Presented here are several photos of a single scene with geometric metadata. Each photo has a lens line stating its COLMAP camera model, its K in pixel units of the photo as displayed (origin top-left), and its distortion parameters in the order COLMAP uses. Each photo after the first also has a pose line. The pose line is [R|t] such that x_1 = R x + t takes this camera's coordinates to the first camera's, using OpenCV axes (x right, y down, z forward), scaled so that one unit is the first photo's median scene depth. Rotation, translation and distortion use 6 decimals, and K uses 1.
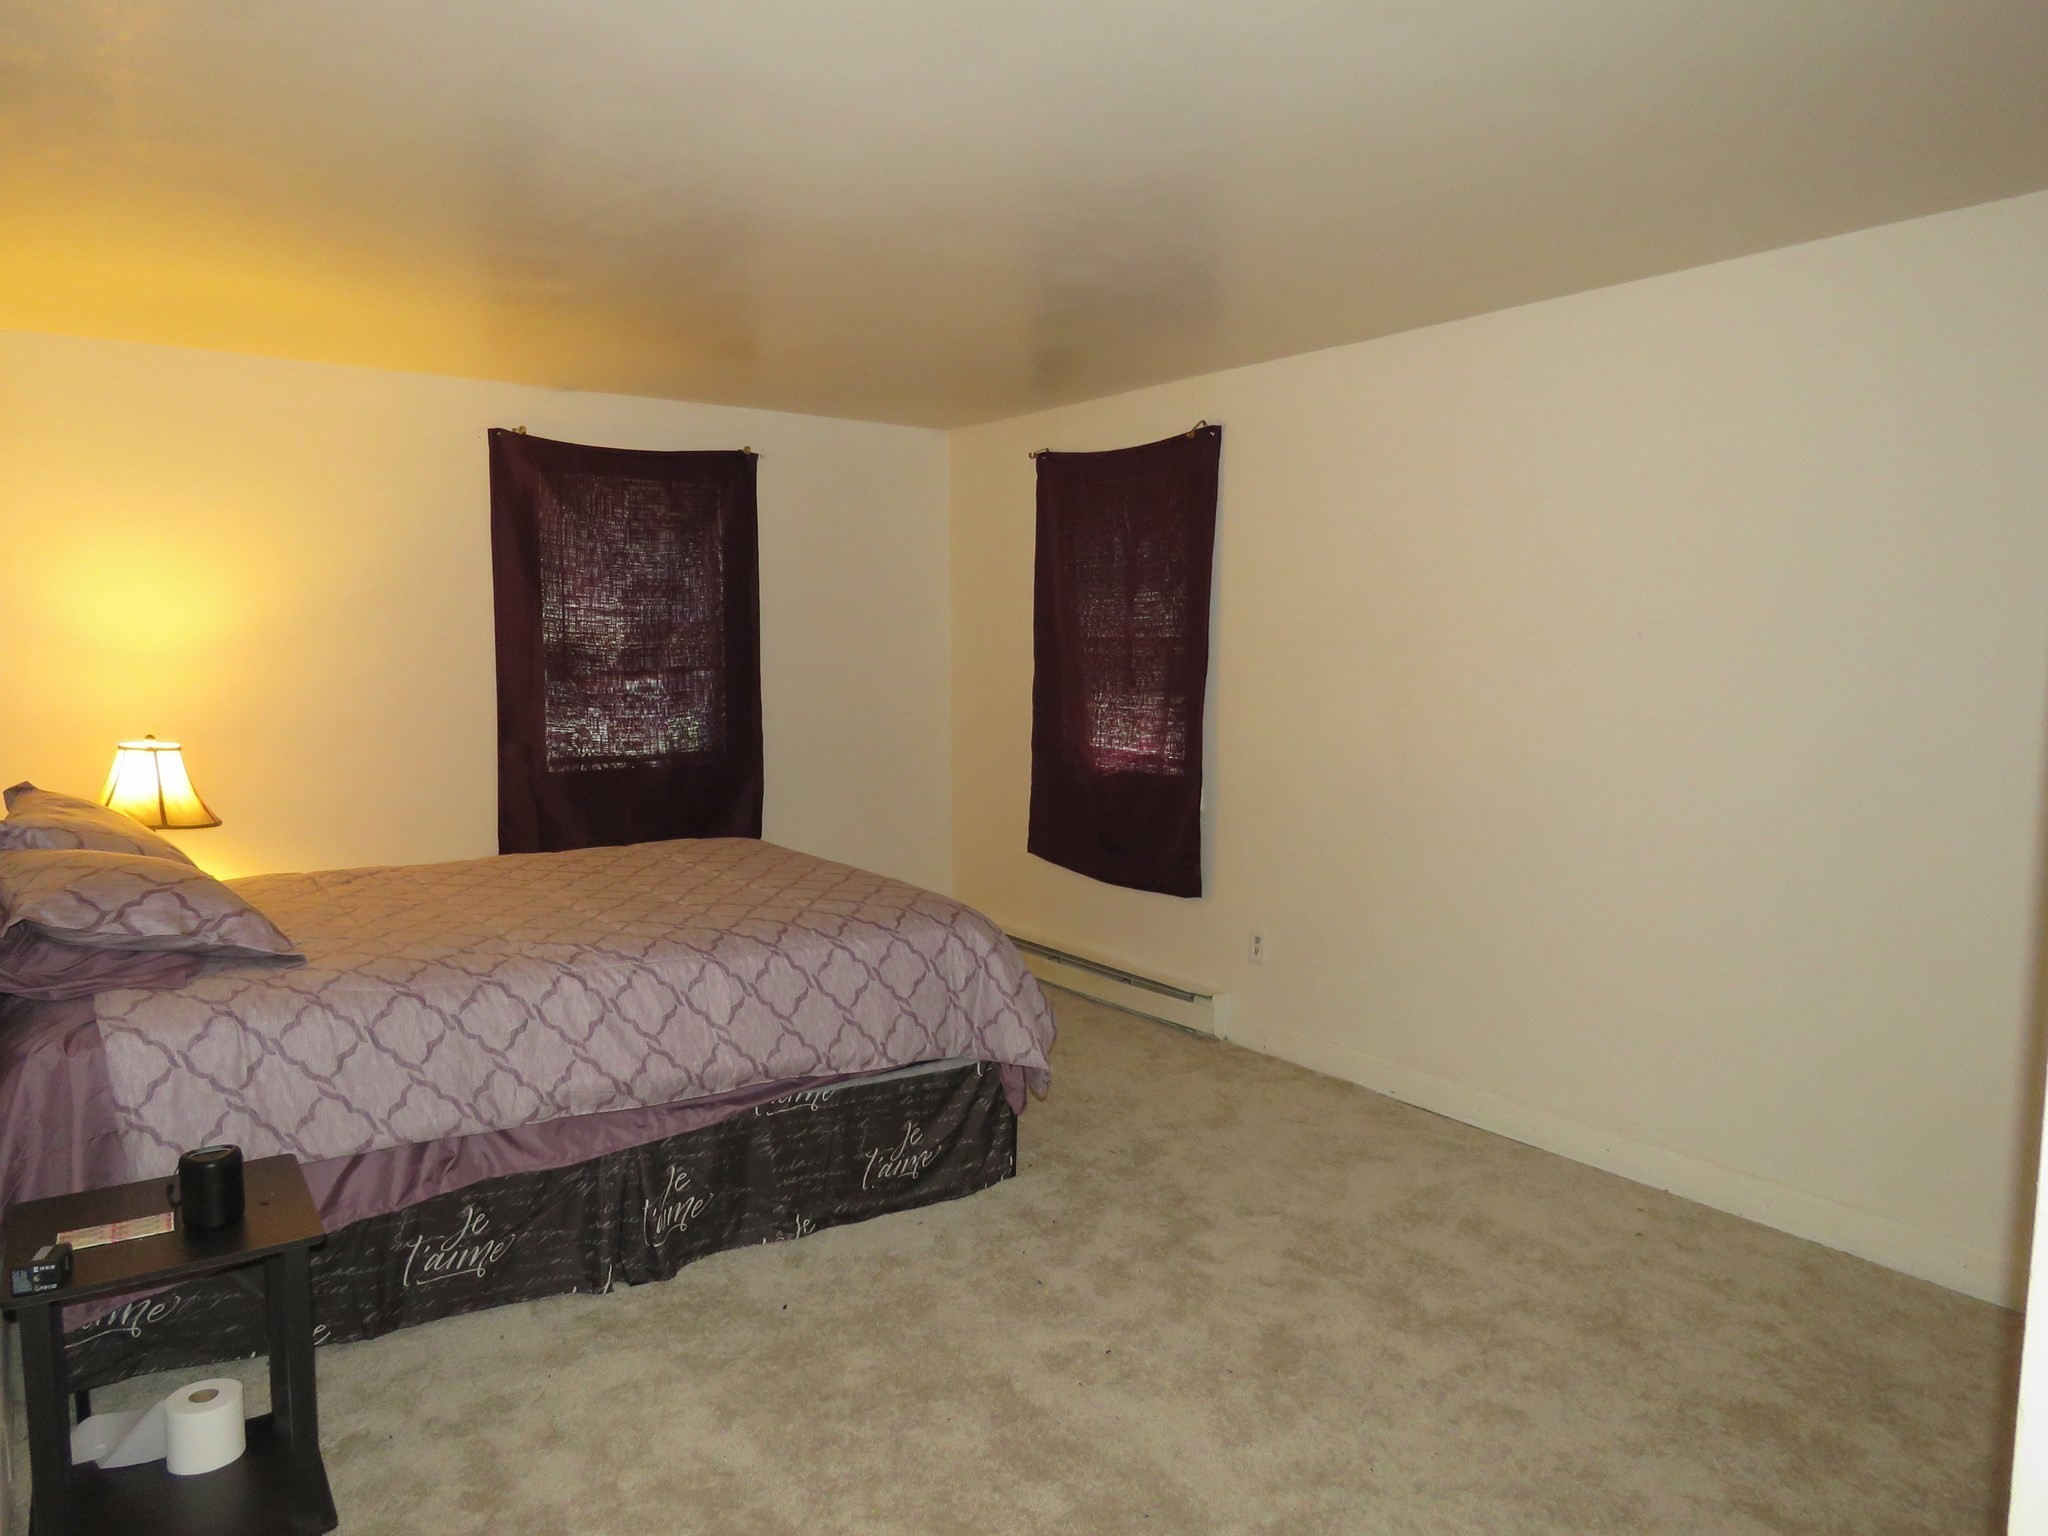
lens RADIAL K [[1356.7, 0, 1013.8], [0, 1356.7, 772.2], [0, 0, 1]] dist [-0.027214, 0.003751]
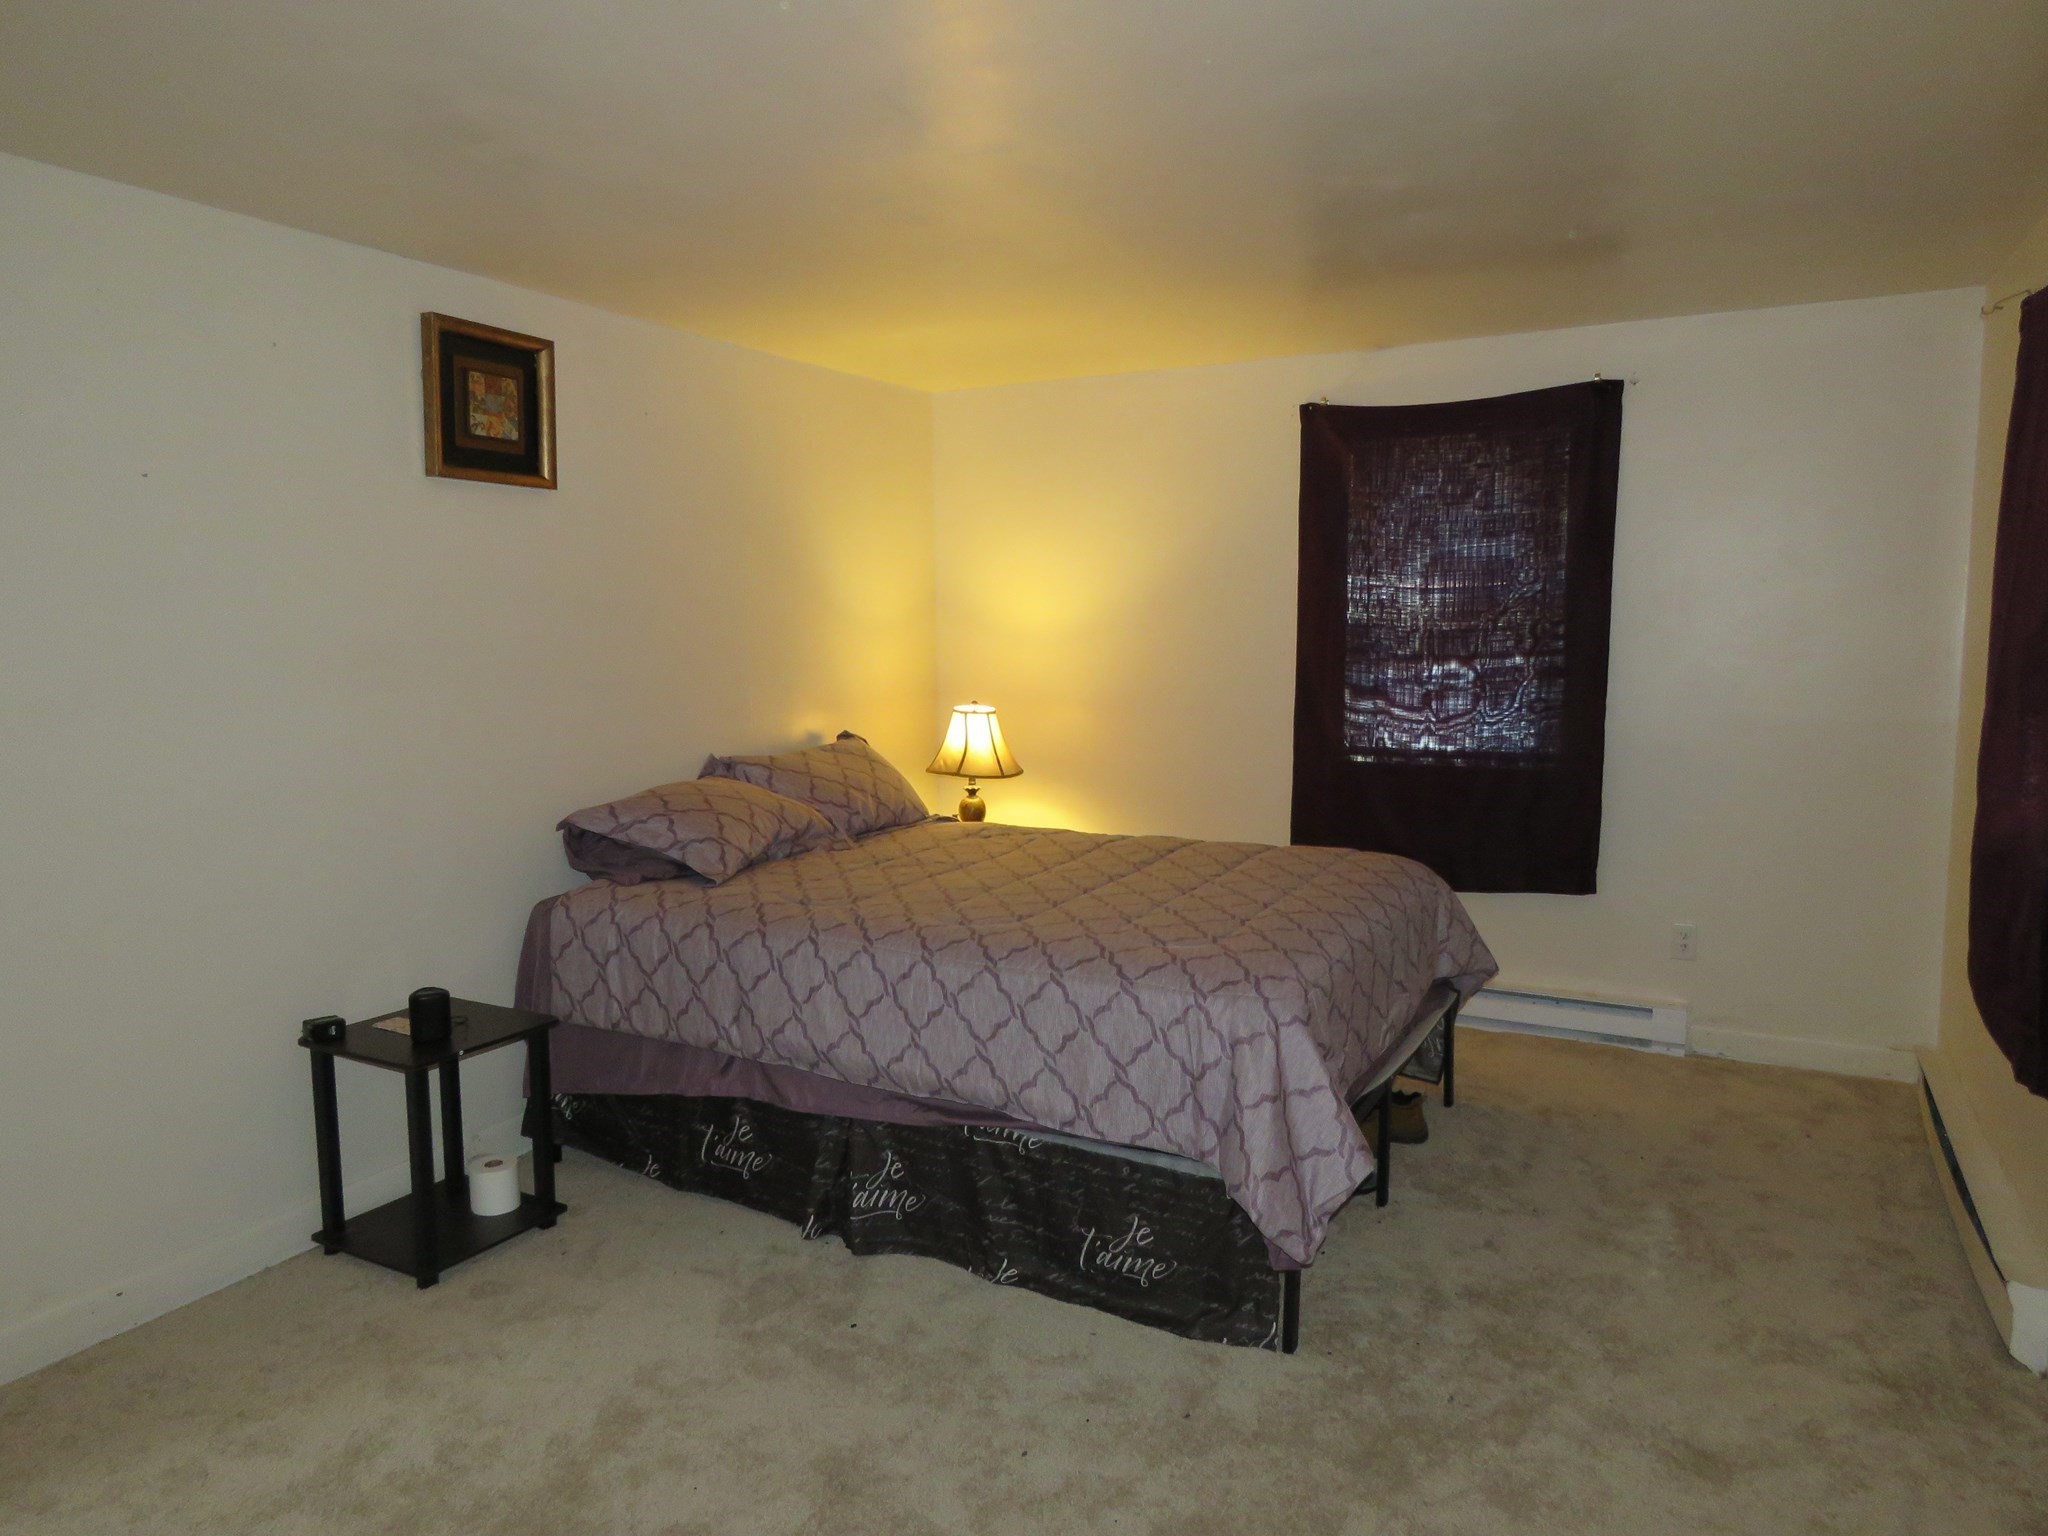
lens RADIAL K [[1356.7, 0, 1012.5], [0, 1356.7, 766.8], [0, 0, 1]] dist [-0.027214, 0.003751]
pose [[0.443259, 0.090839, -0.891779, 0.610999], [-0.074077, 0.995161, 0.064550, -0.061310], [0.893328, 0.037448, 0.447843, 0.570507]]
